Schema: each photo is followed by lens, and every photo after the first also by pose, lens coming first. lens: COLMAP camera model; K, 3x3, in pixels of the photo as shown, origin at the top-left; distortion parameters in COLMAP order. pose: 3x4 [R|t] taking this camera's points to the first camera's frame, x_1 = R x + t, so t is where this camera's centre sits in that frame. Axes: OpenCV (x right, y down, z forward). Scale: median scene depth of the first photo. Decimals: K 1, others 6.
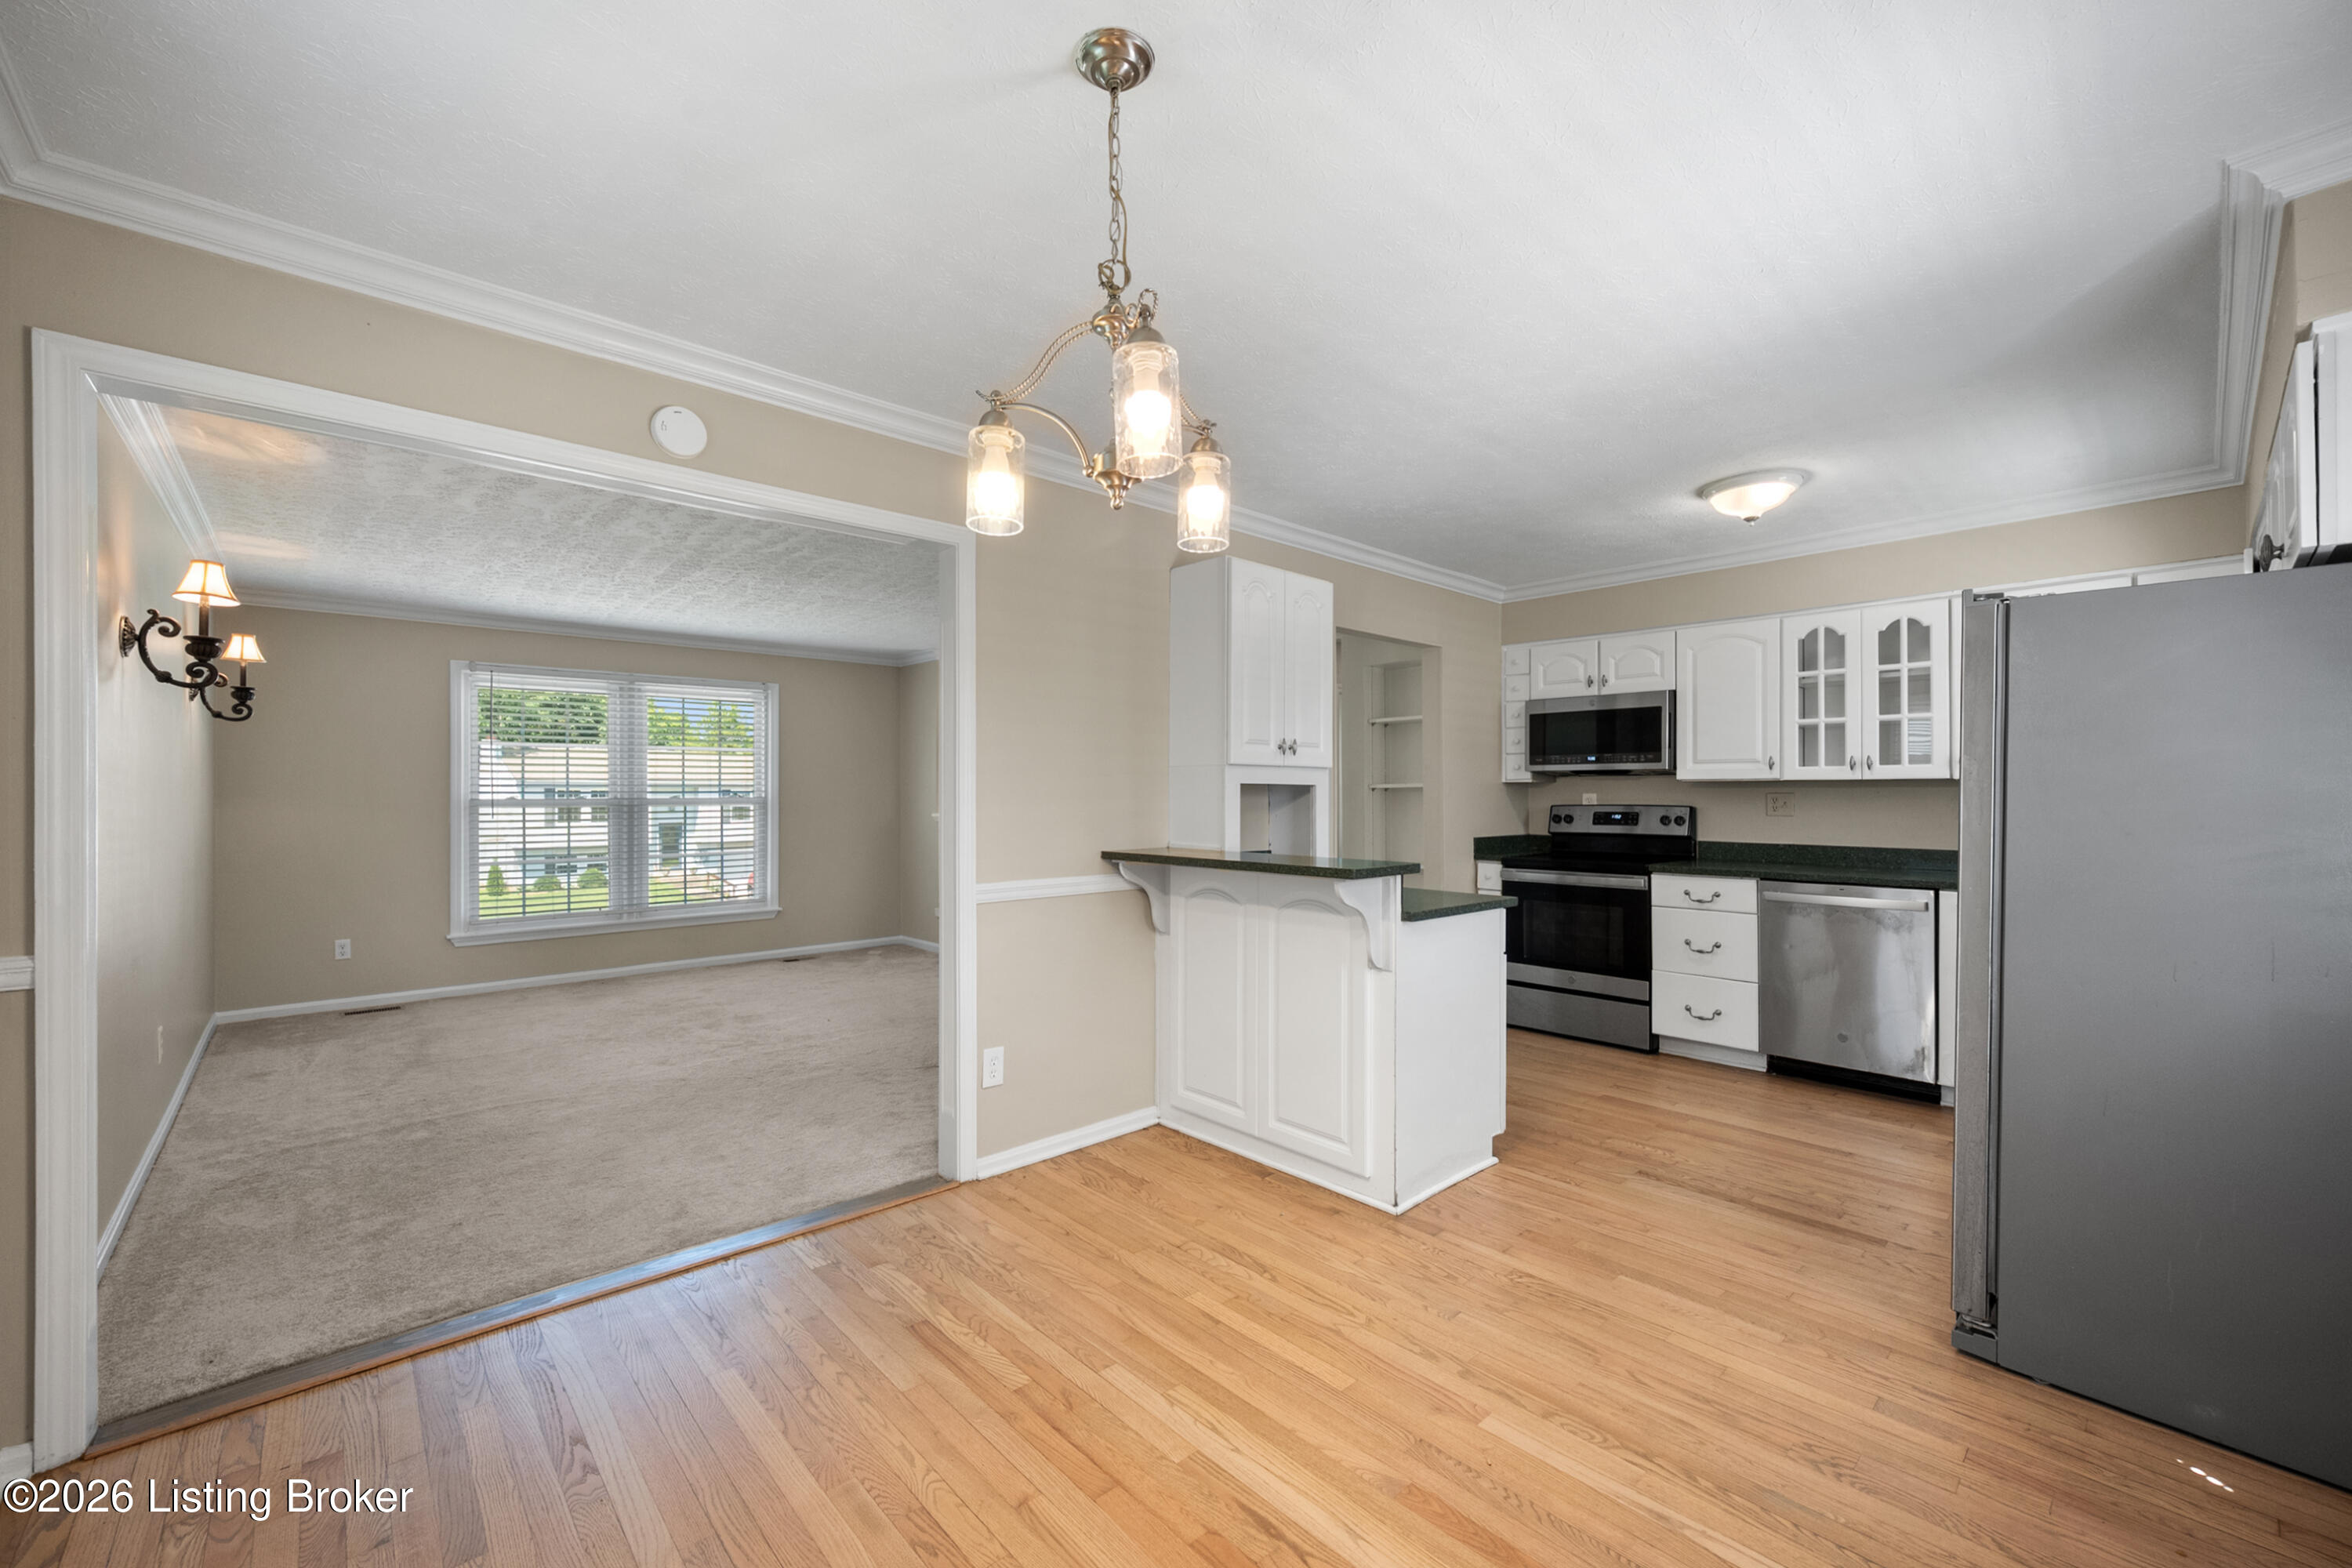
lens RADIAL K [[939.7, 0, 1169.5], [0, 939.7, 788.2], [0, 0, 1]] dist [0.000611, 0.000077]
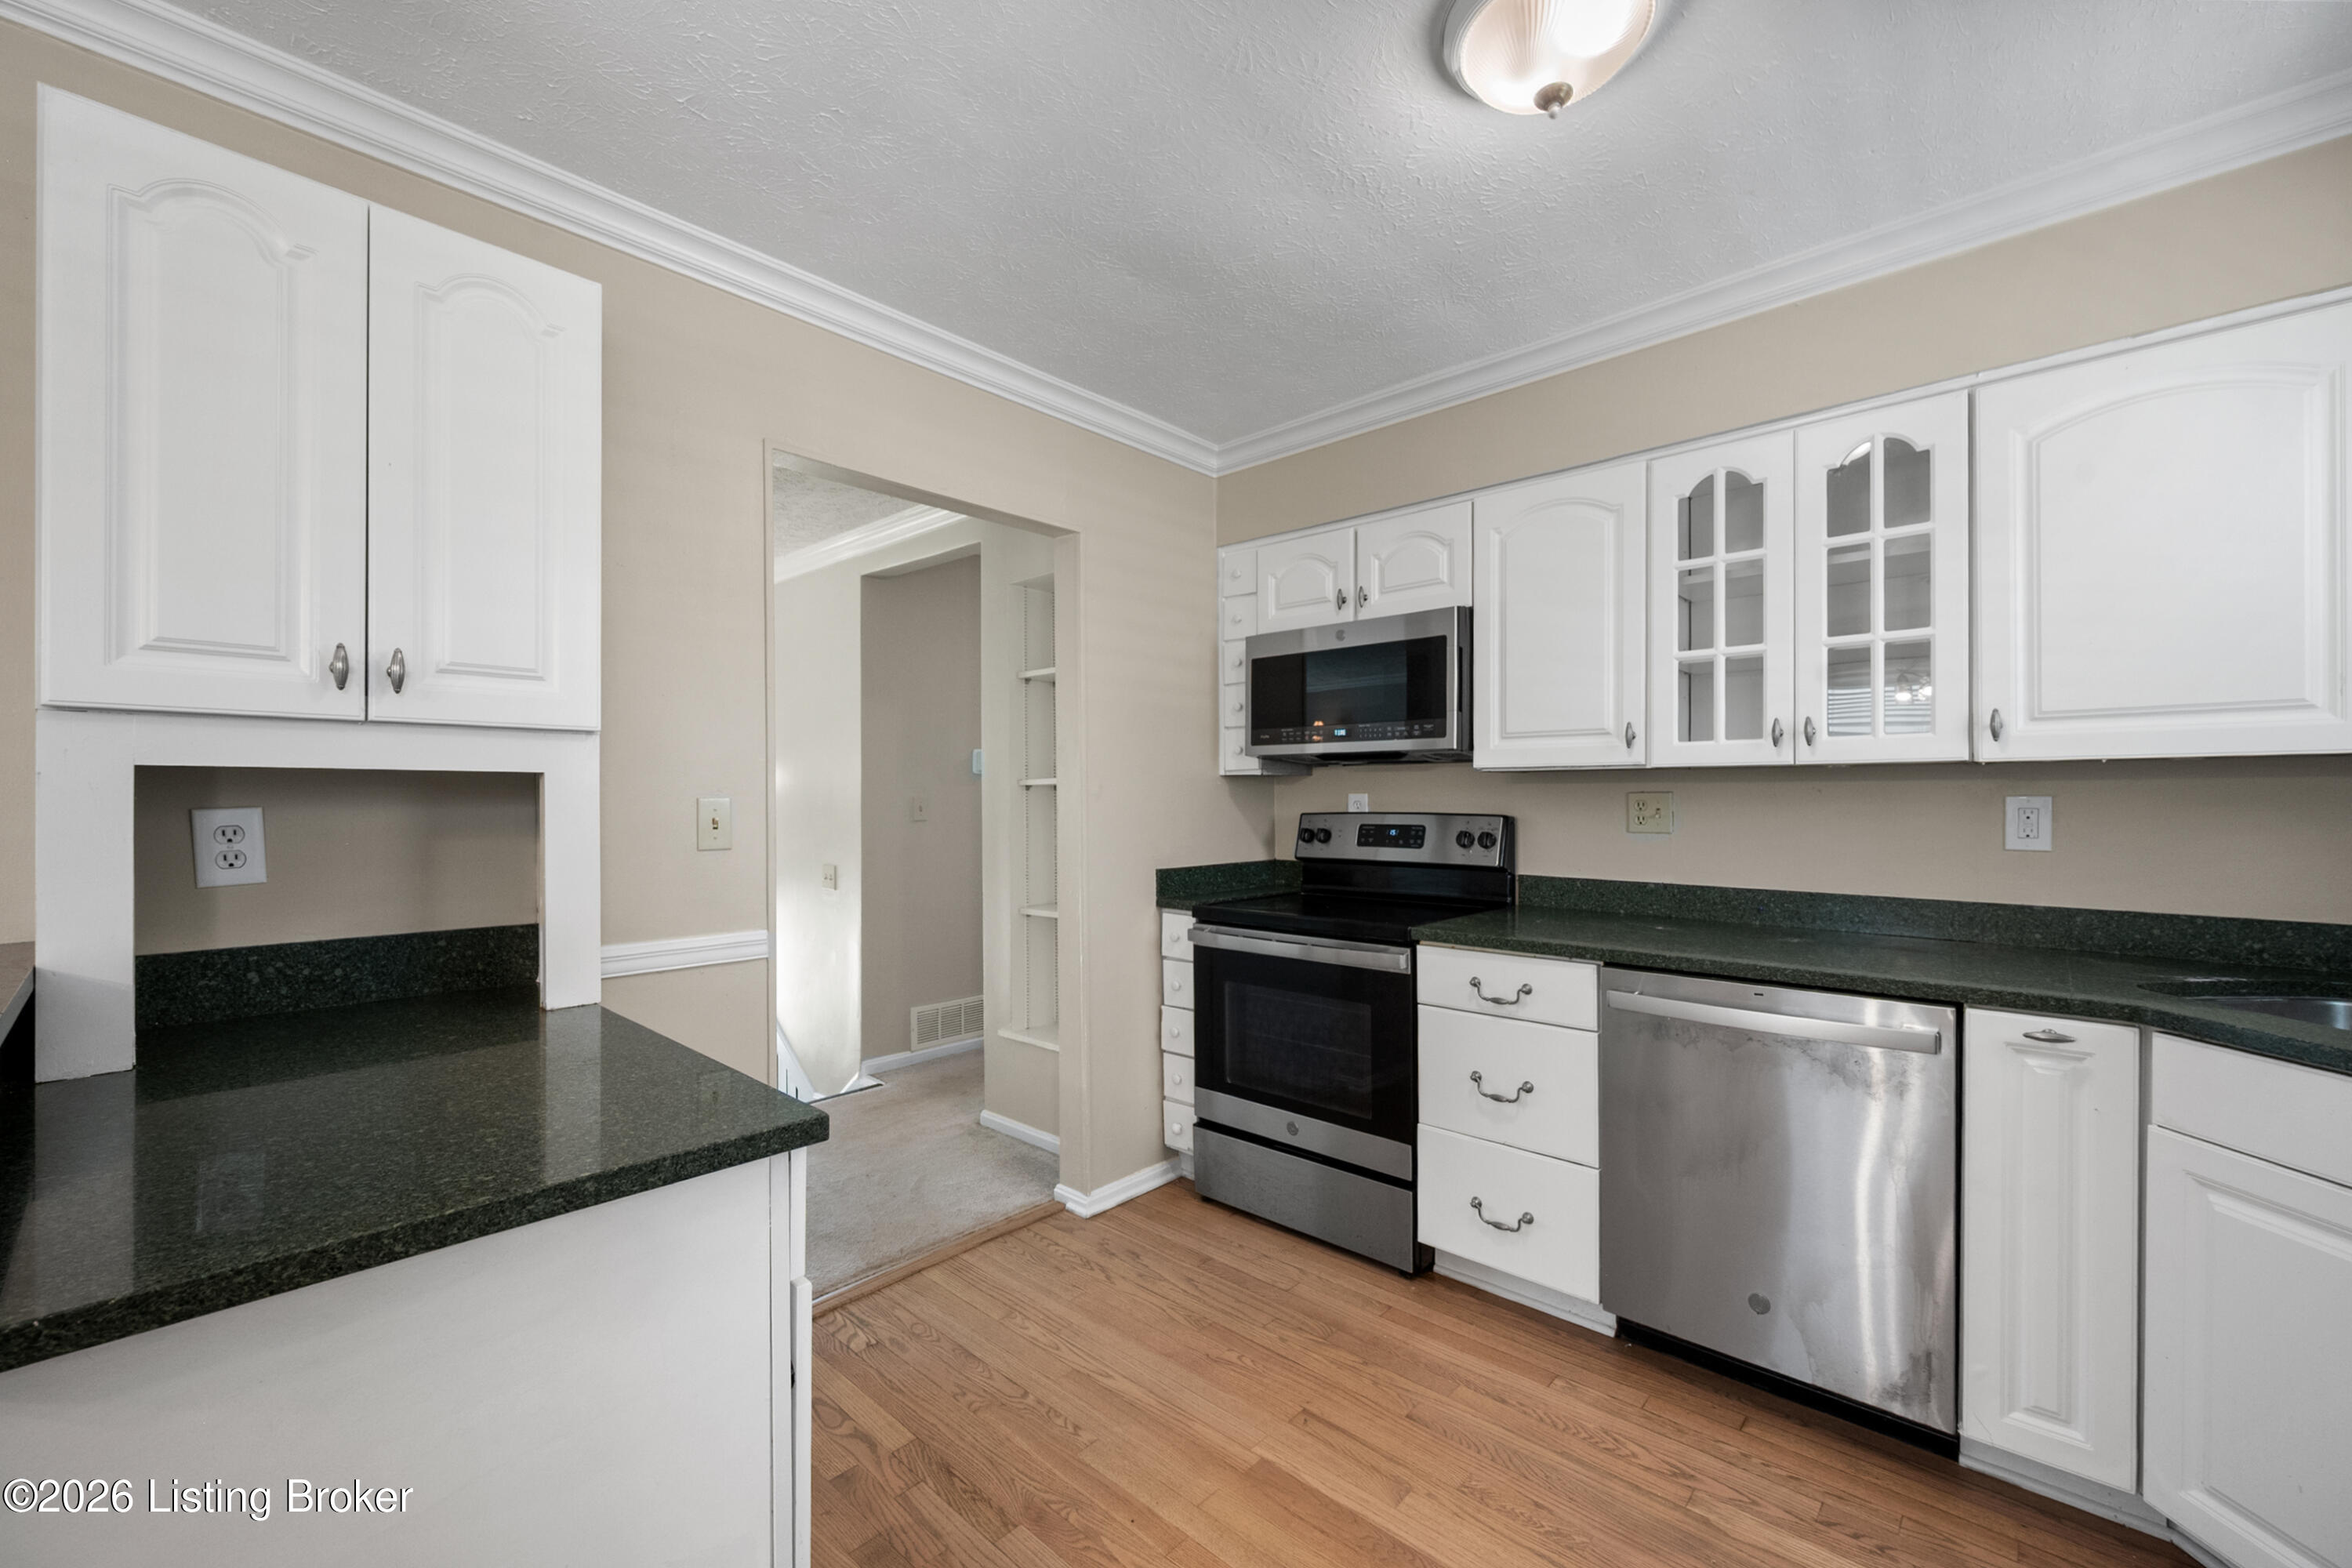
lens RADIAL K [[939.7, 0, 1185.8], [0, 939.7, 797.3], [0, 0, 1]] dist [0.000611, 0.000077]
pose [[0.996063, -0.001996, 0.088630, 0.346449], [0.001245, 0.999963, 0.008522, 0.003358], [-0.088644, -0.008378, 0.996028, 0.498065]]
